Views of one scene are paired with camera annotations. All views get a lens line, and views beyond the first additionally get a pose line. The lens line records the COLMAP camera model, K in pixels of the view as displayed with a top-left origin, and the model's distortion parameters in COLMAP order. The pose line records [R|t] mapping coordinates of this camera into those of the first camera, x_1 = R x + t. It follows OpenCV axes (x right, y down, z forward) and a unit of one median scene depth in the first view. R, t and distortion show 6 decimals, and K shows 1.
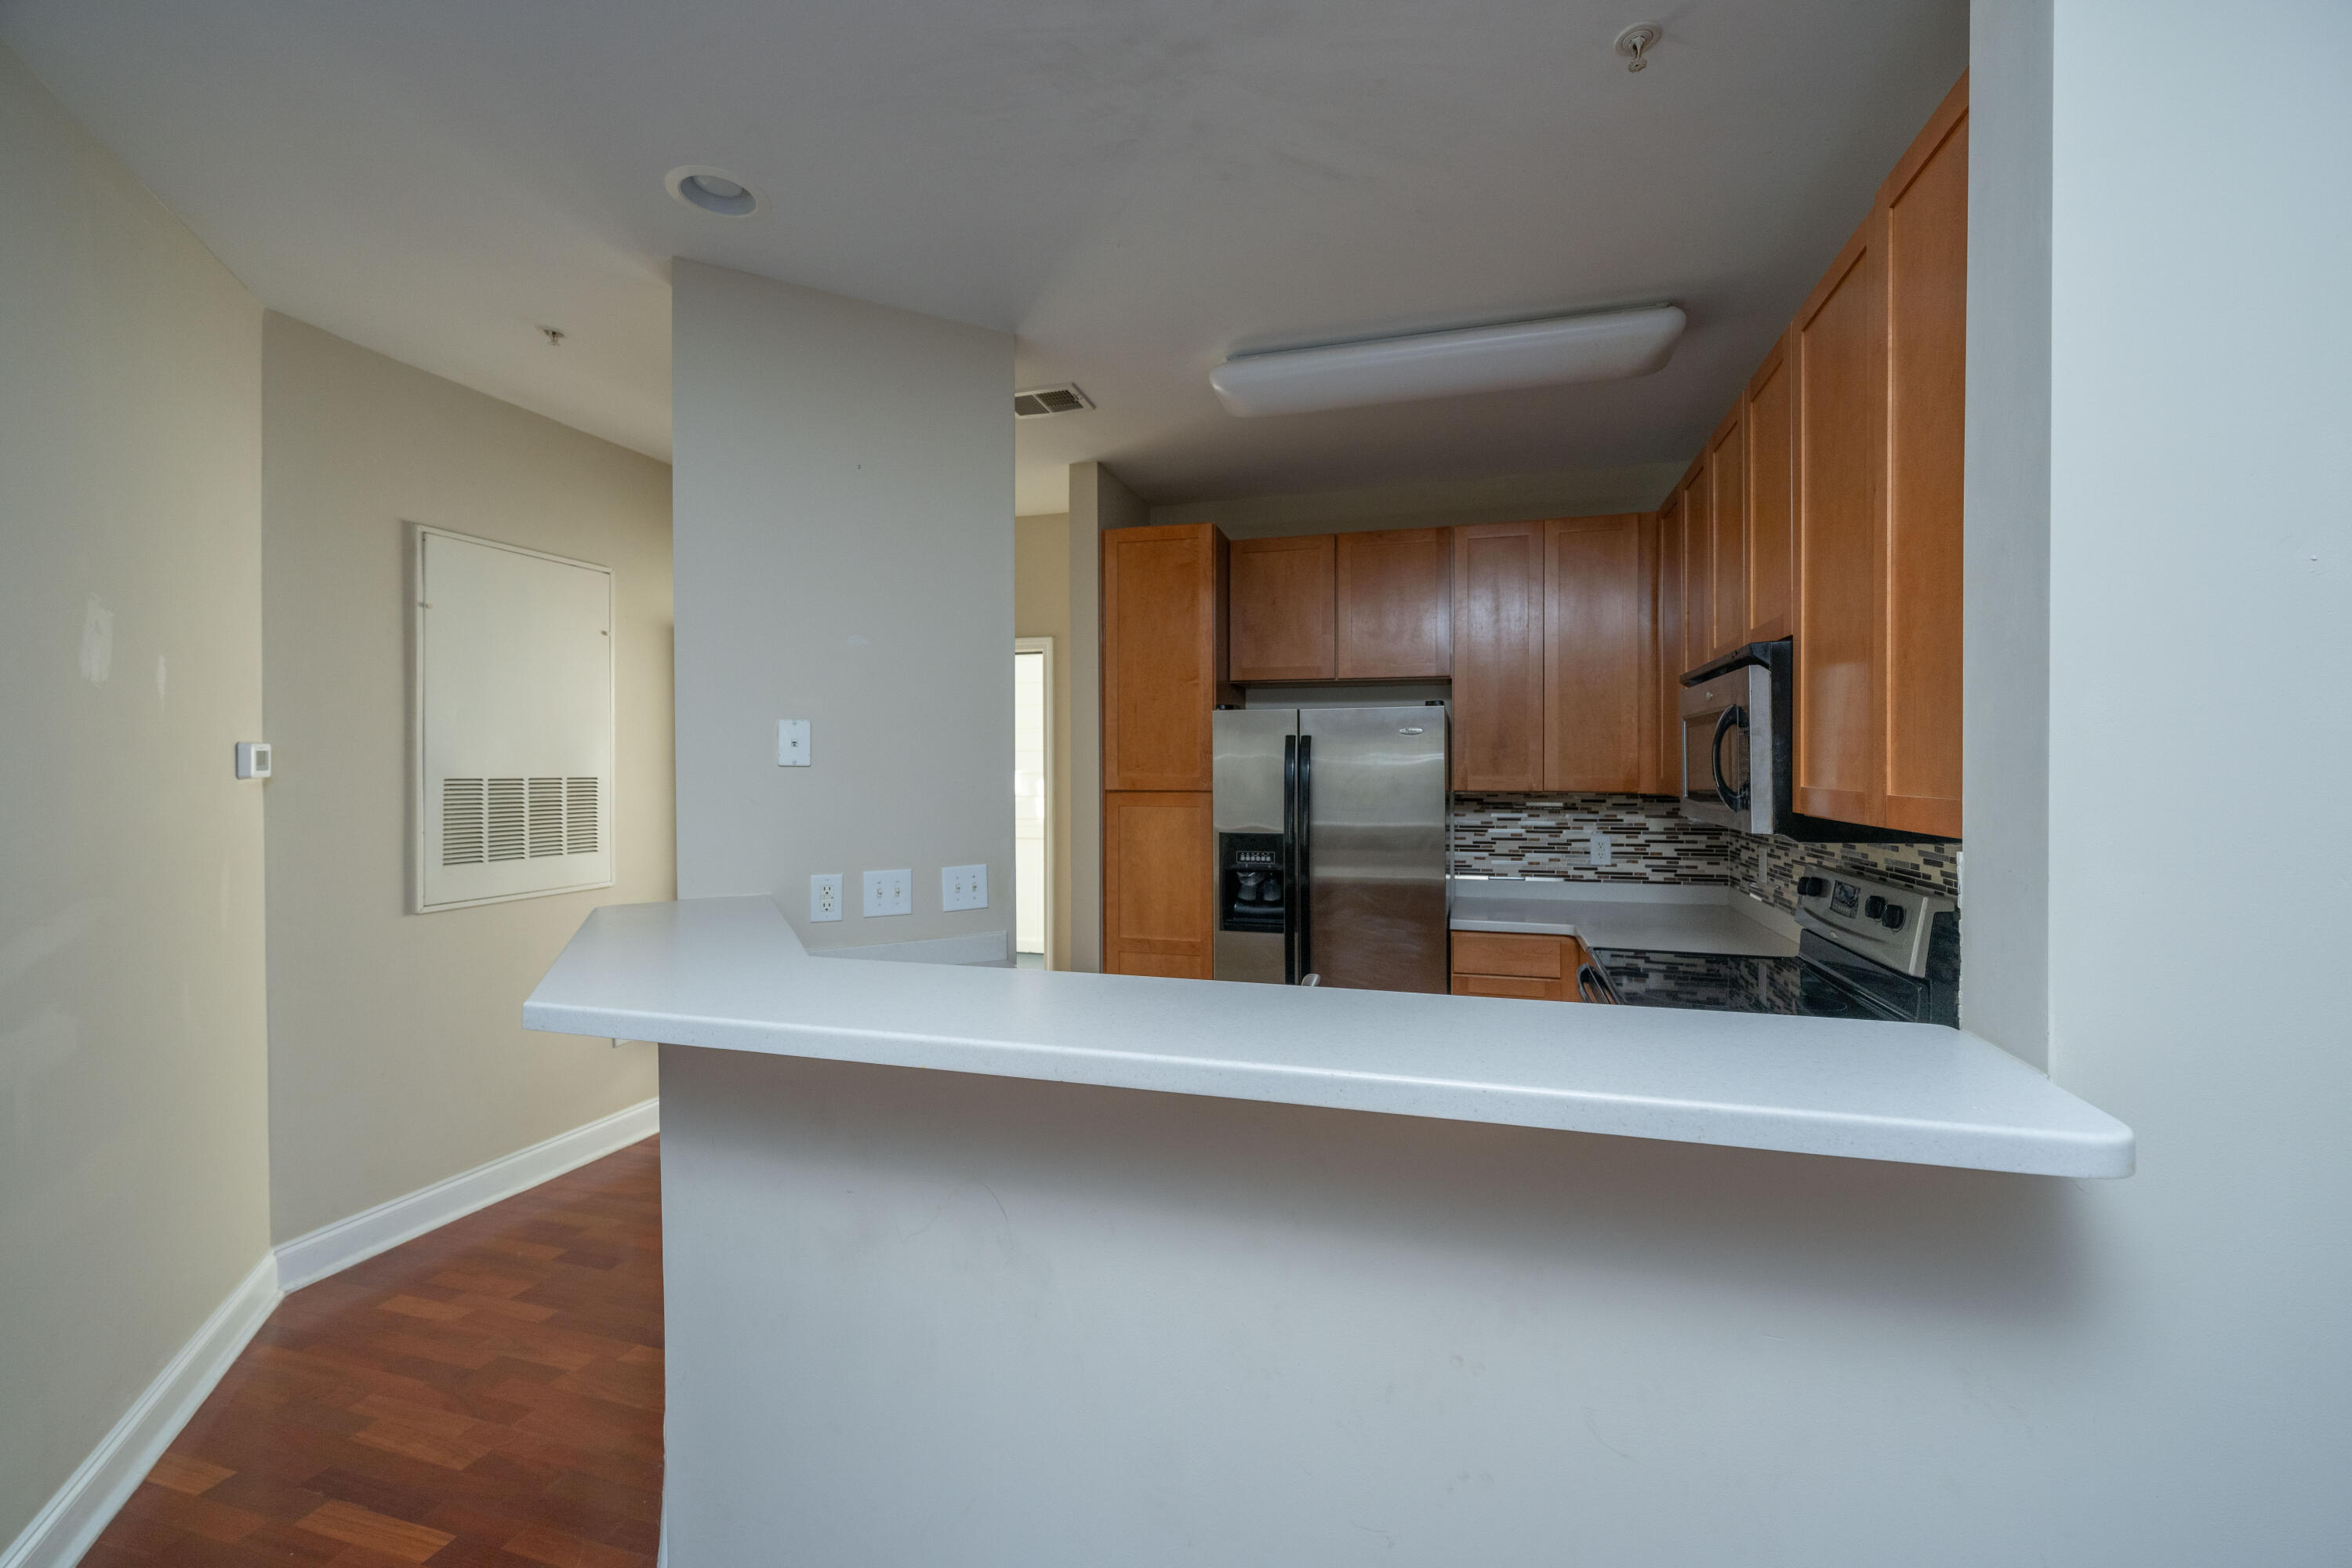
lens RADIAL K [[974.1, 0, 1181.9], [0, 974.1, 778.4], [0, 0, 1]] dist [0.022257, 0.000421]
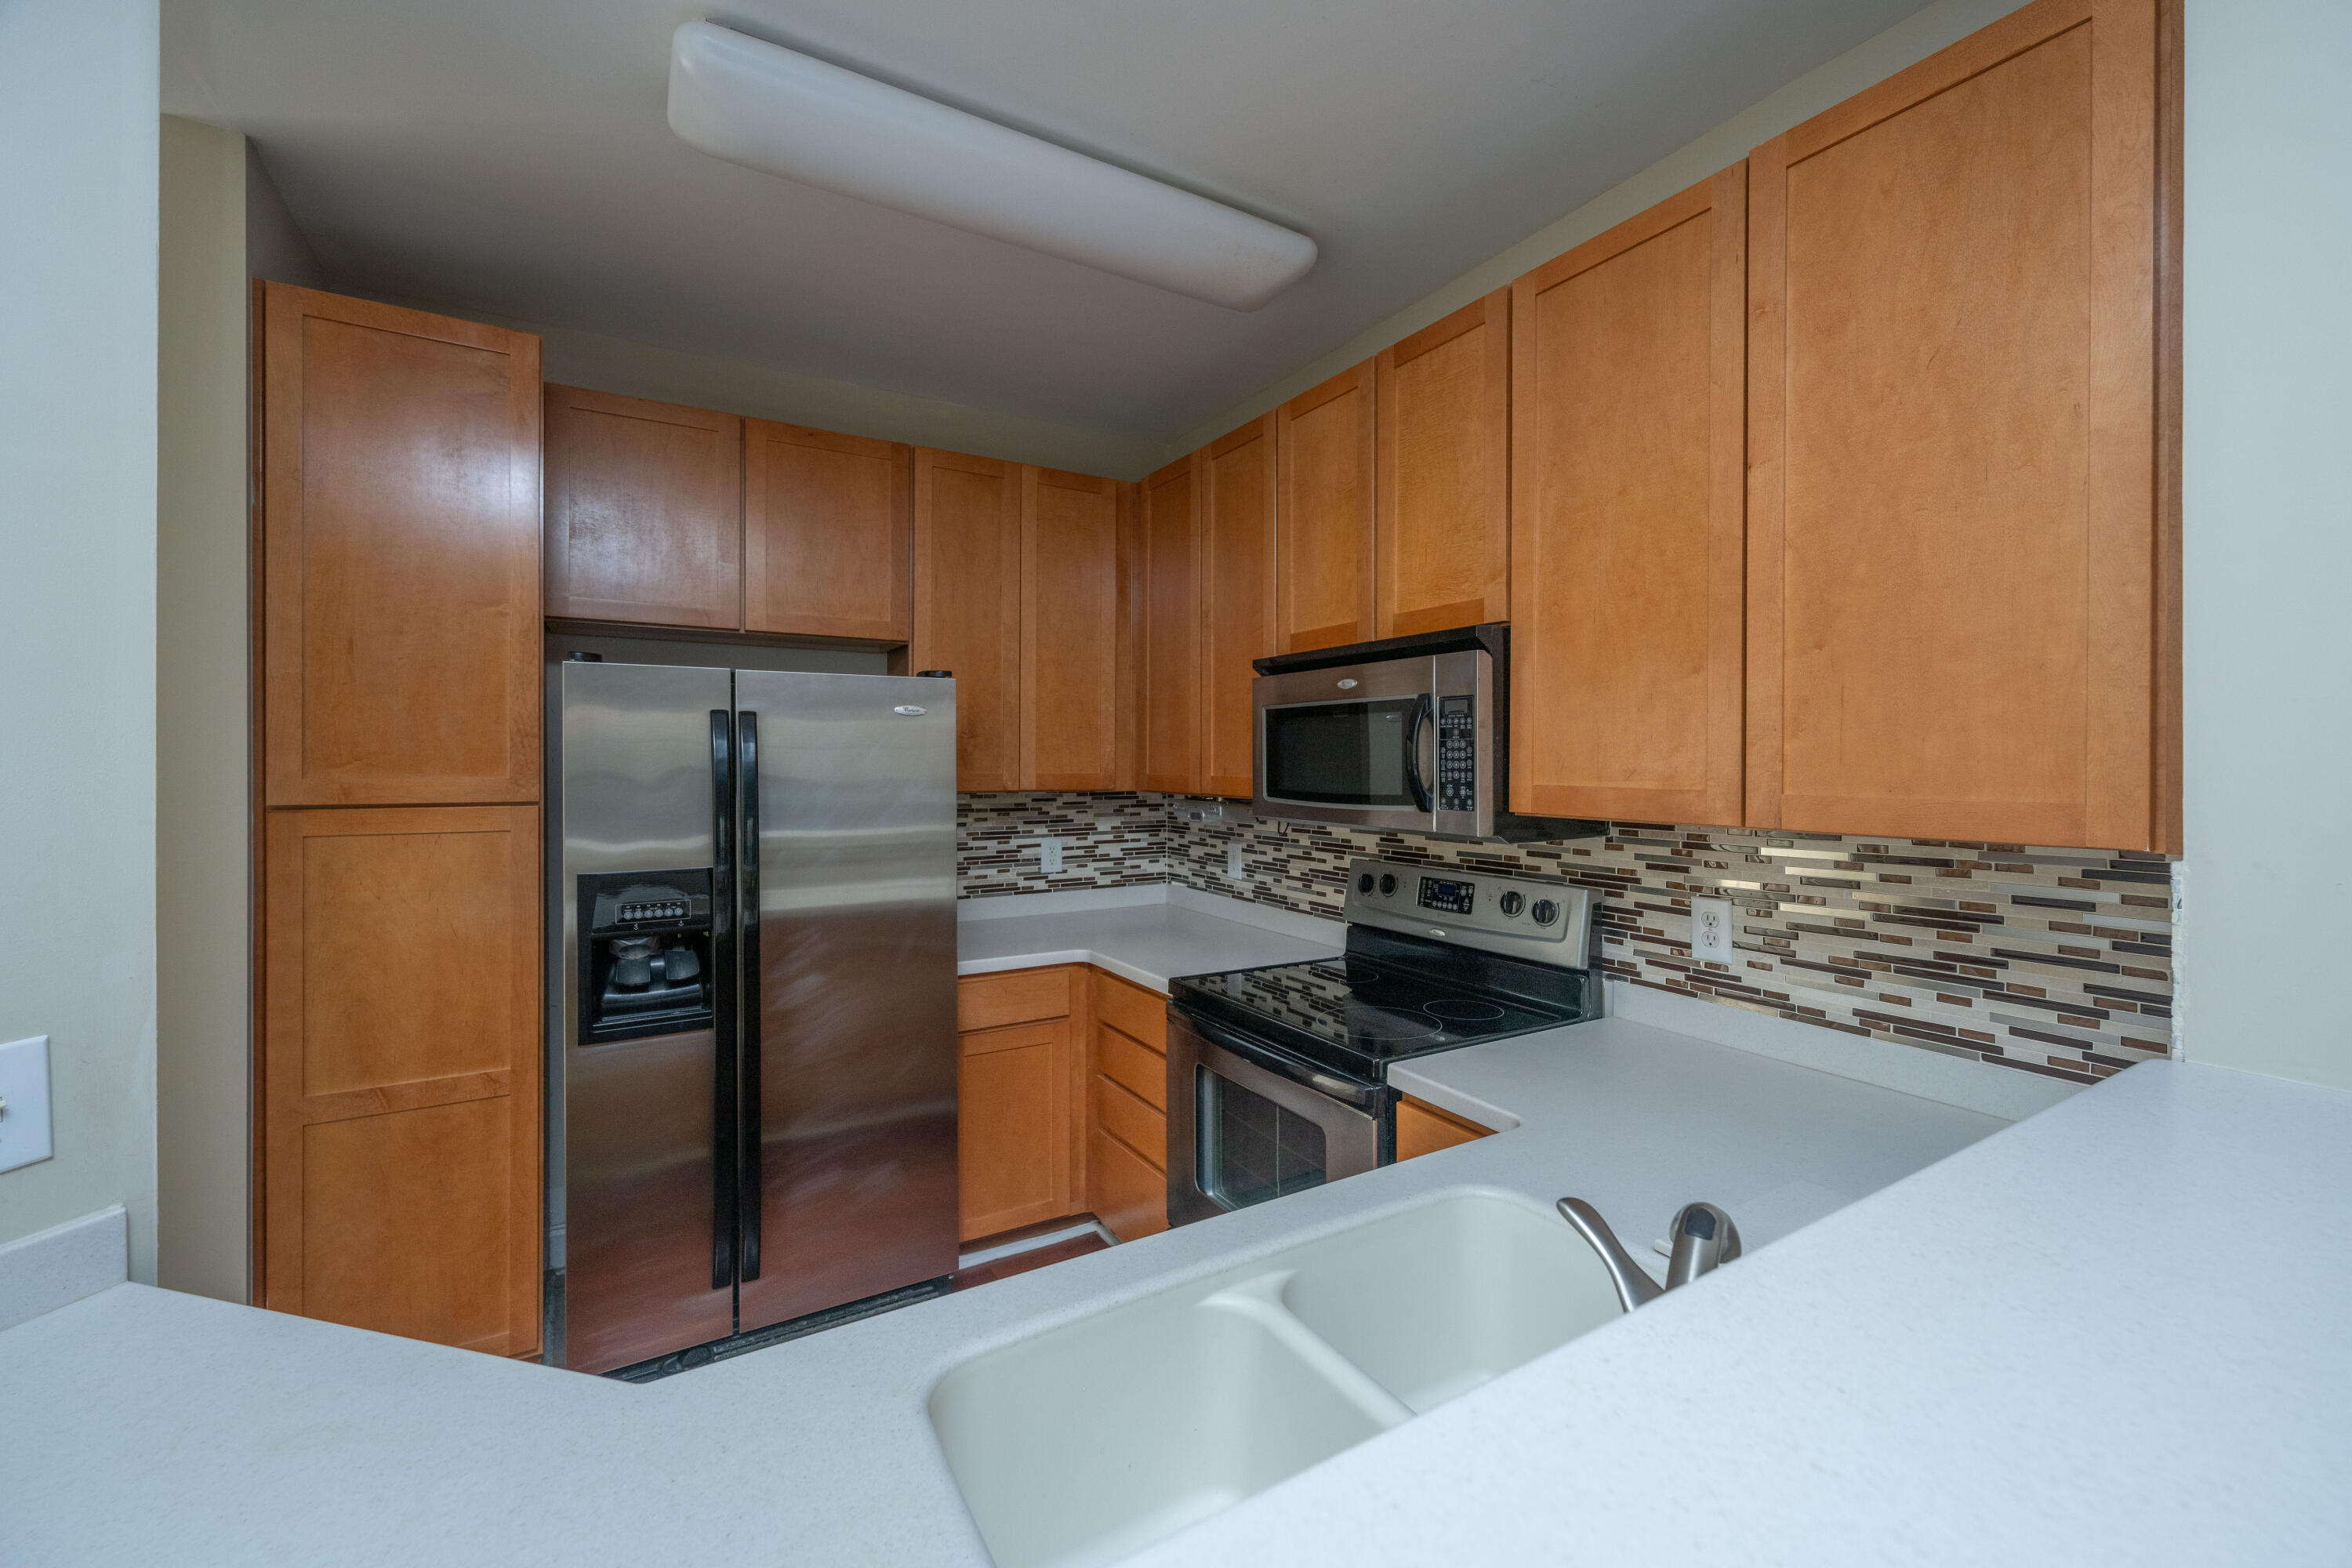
lens RADIAL K [[974.1, 0, 1188.7], [0, 974.1, 754.9], [0, 0, 1]] dist [0.022257, 0.000421]
pose [[0.667812, 0.006994, 0.744297, -0.146172], [0.005350, 0.999885, -0.014196, -0.004154], [-0.744311, 0.013462, 0.667698, 0.326873]]
